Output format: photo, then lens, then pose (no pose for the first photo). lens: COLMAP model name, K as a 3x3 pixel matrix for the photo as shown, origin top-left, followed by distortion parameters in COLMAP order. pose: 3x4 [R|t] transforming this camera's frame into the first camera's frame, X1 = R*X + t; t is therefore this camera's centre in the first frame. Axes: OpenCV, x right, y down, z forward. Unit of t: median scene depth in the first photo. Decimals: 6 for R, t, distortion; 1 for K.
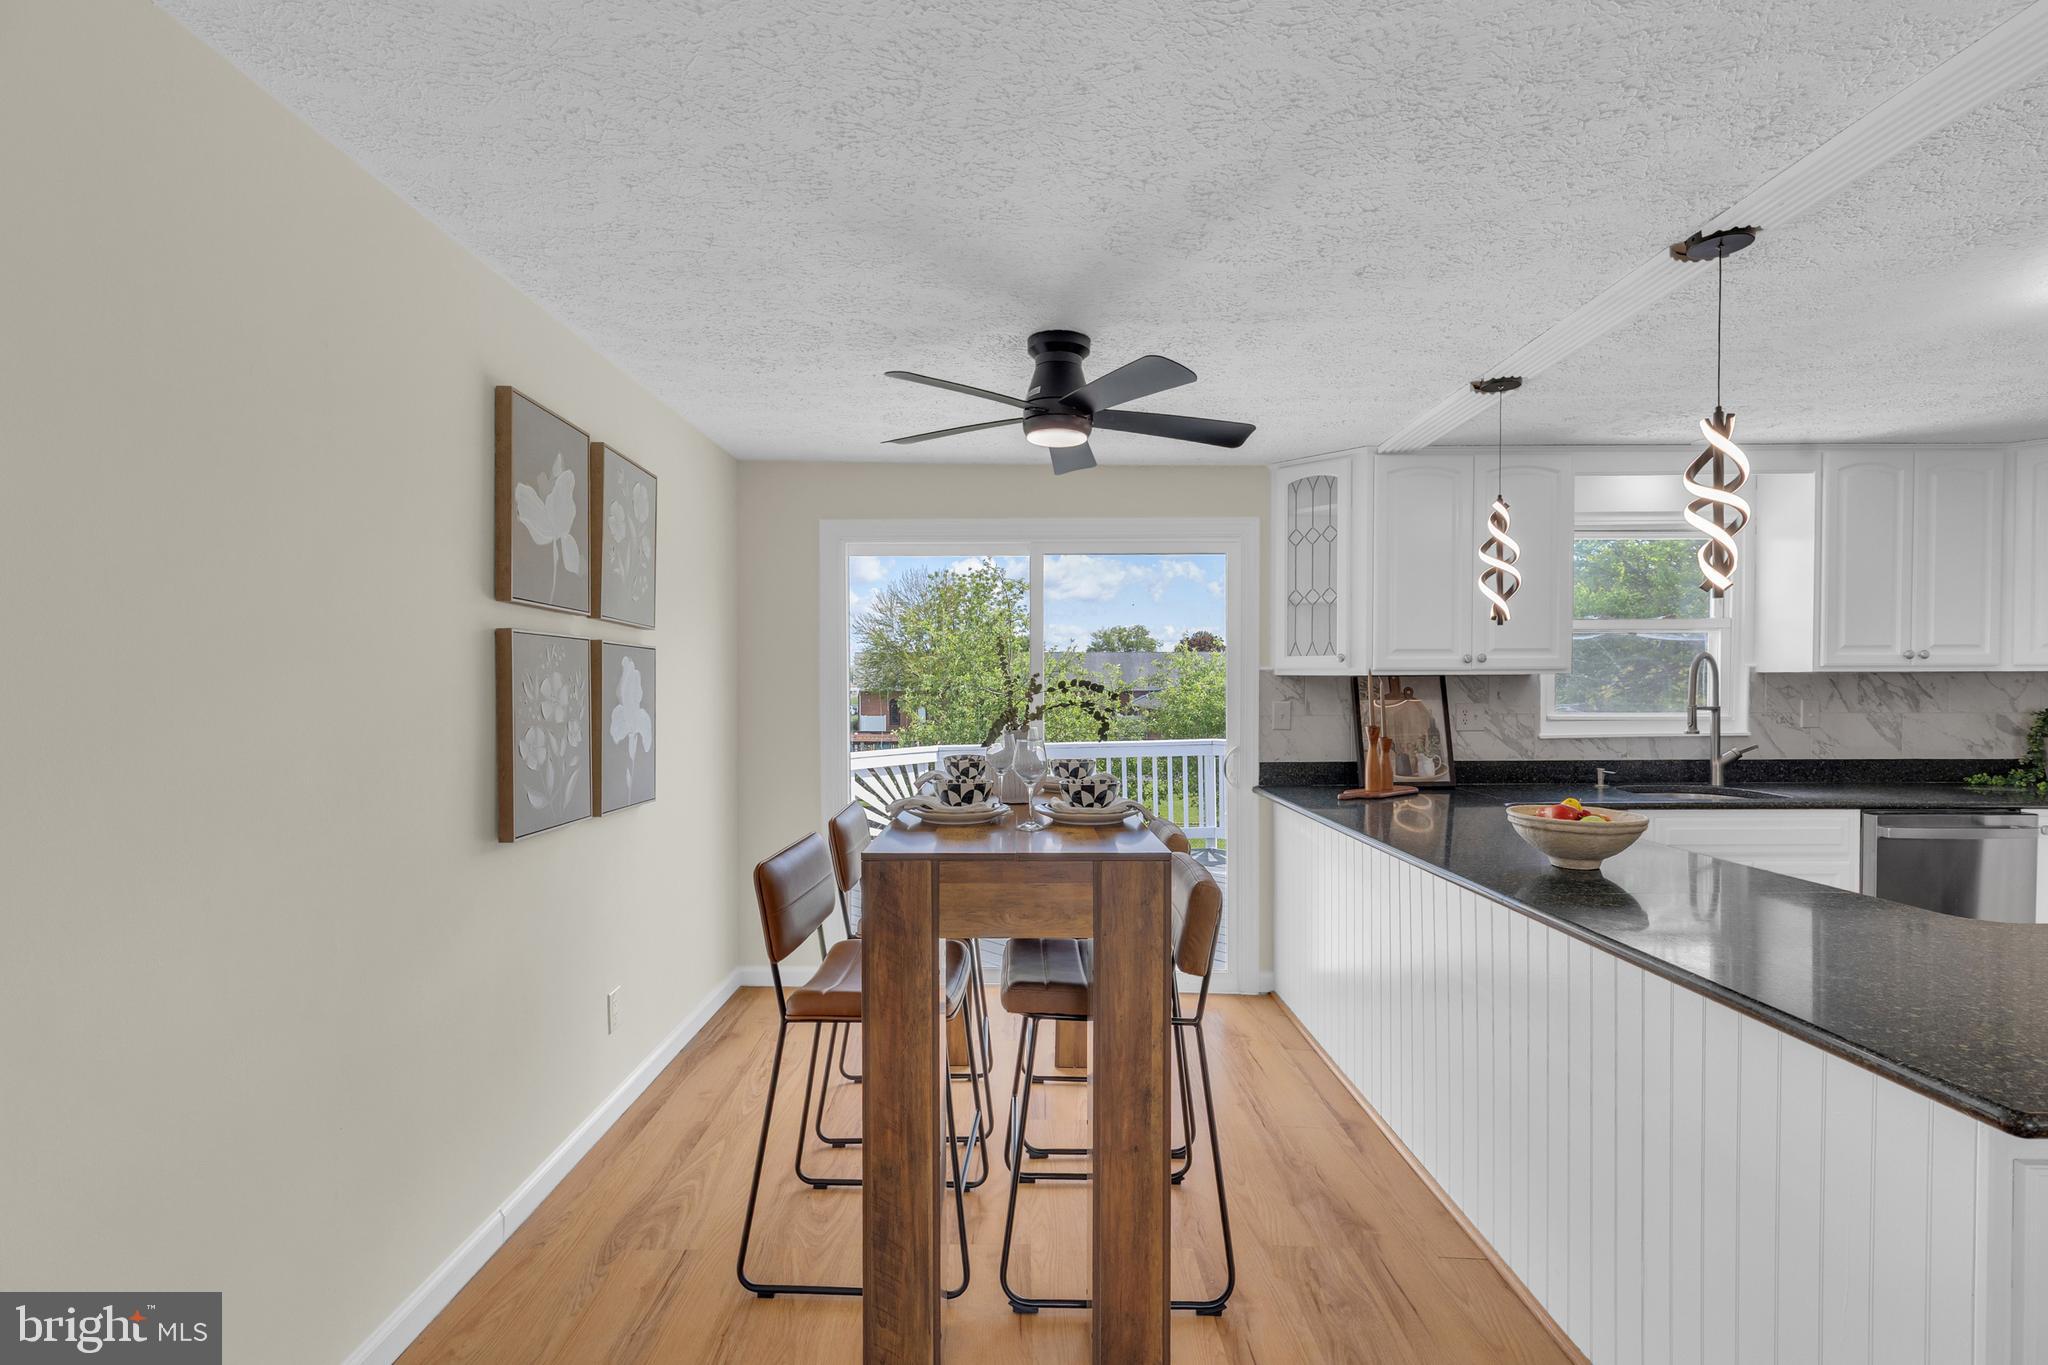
lens RADIAL K [[929.2, 0, 1040.6], [0, 929.2, 695.4], [0, 0, 1]] dist [0.006942, -0.000218]
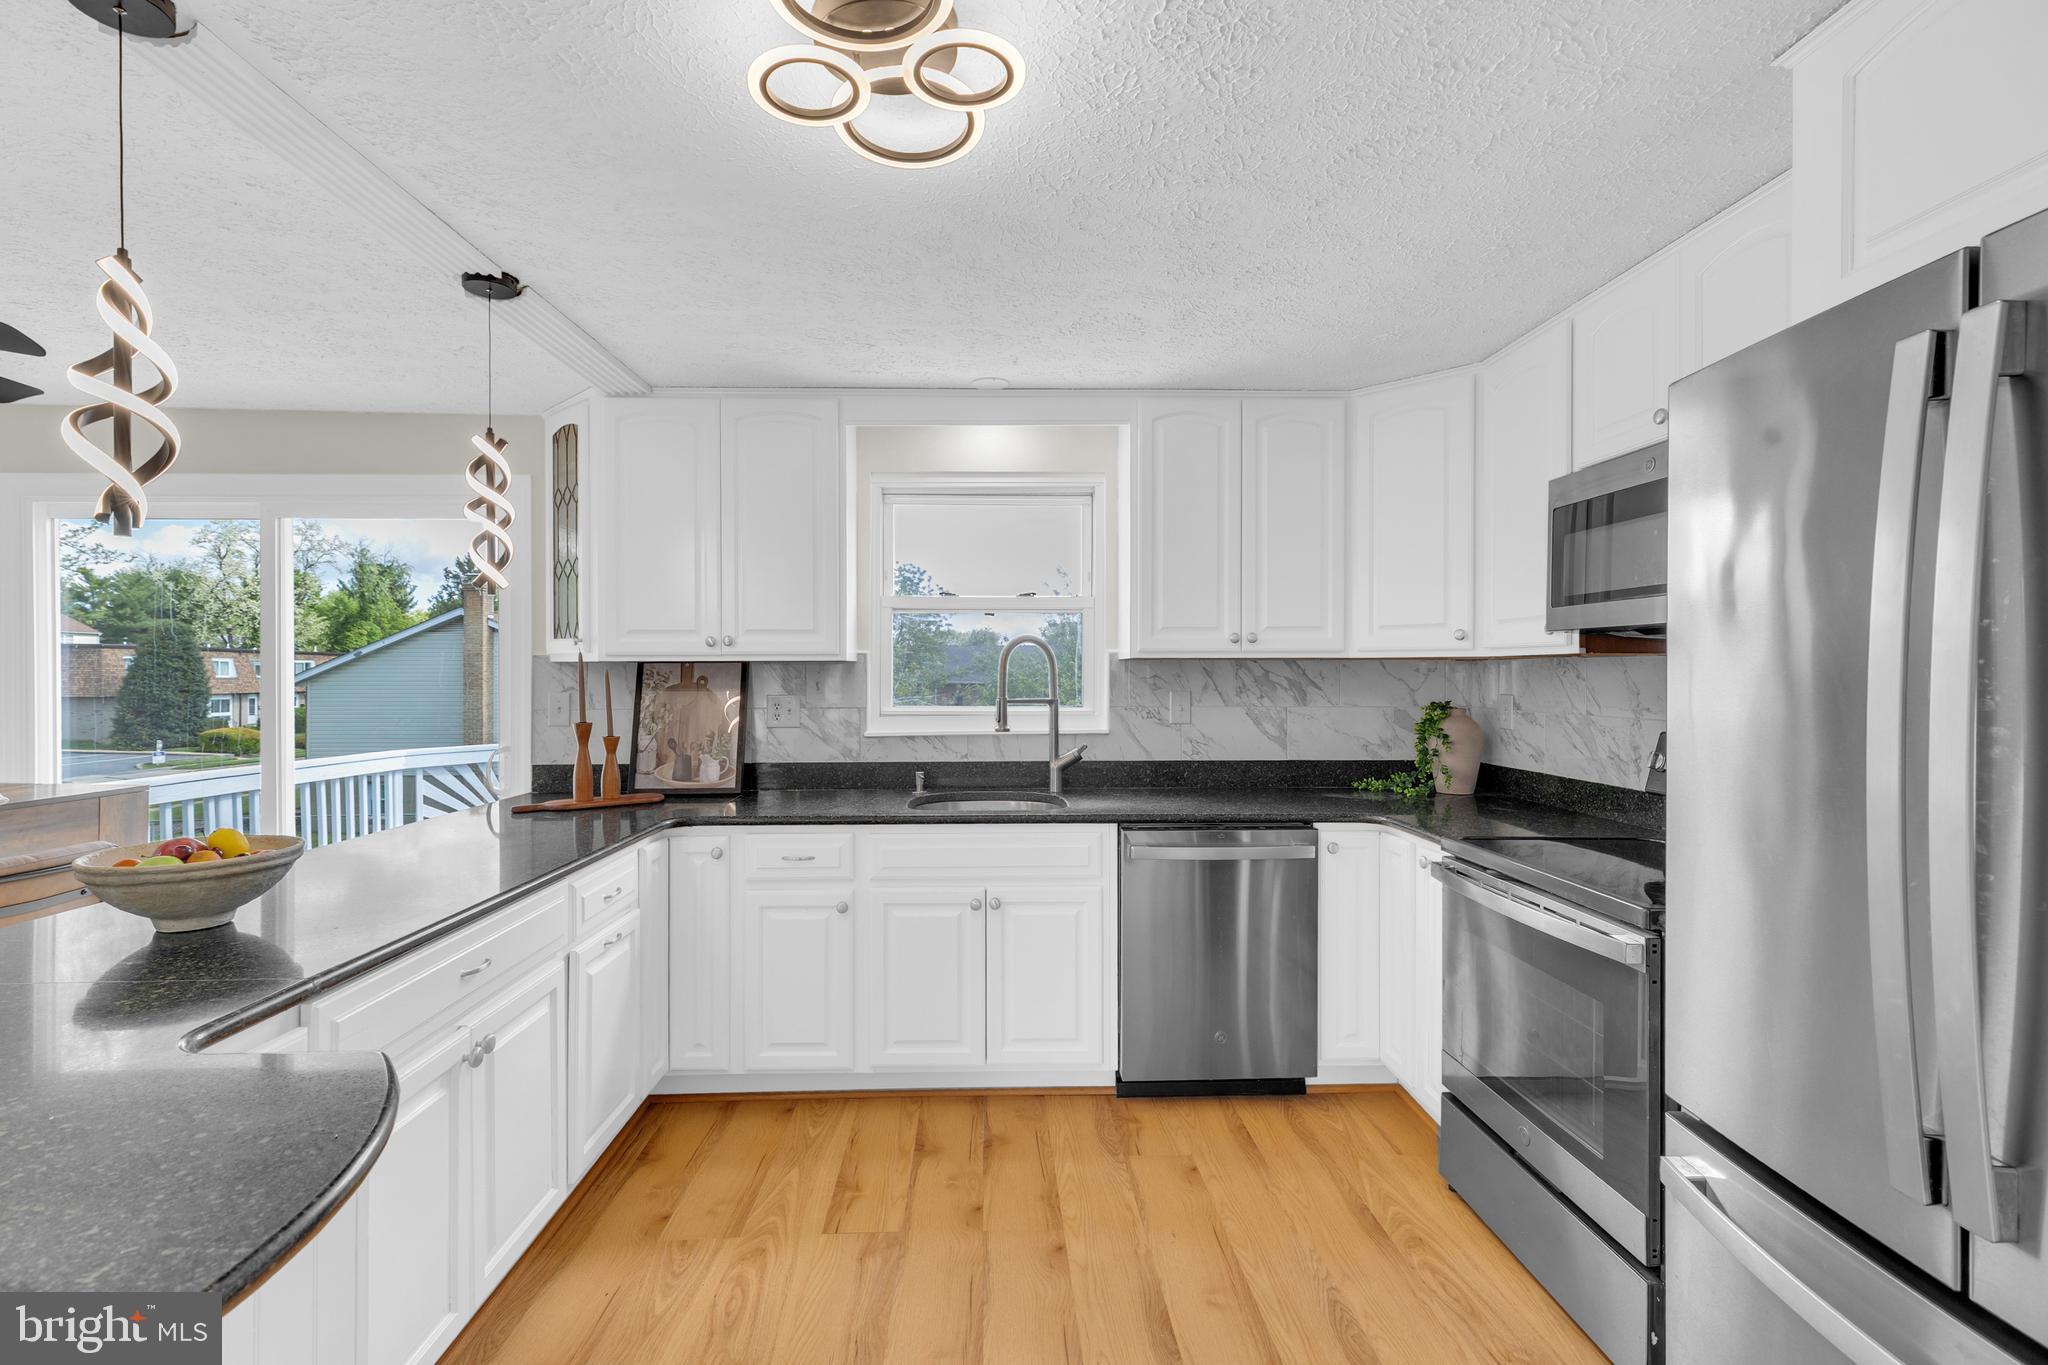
lens RADIAL K [[929.2, 0, 1017.6], [0, 929.2, 666.0], [0, 0, 1]] dist [0.006942, -0.000218]
pose [[0.999970, 0.001170, 0.007645, 0.709972], [-0.001060, 0.999896, -0.014409, -0.006227], [-0.007661, 0.014400, 0.999867, 0.156515]]
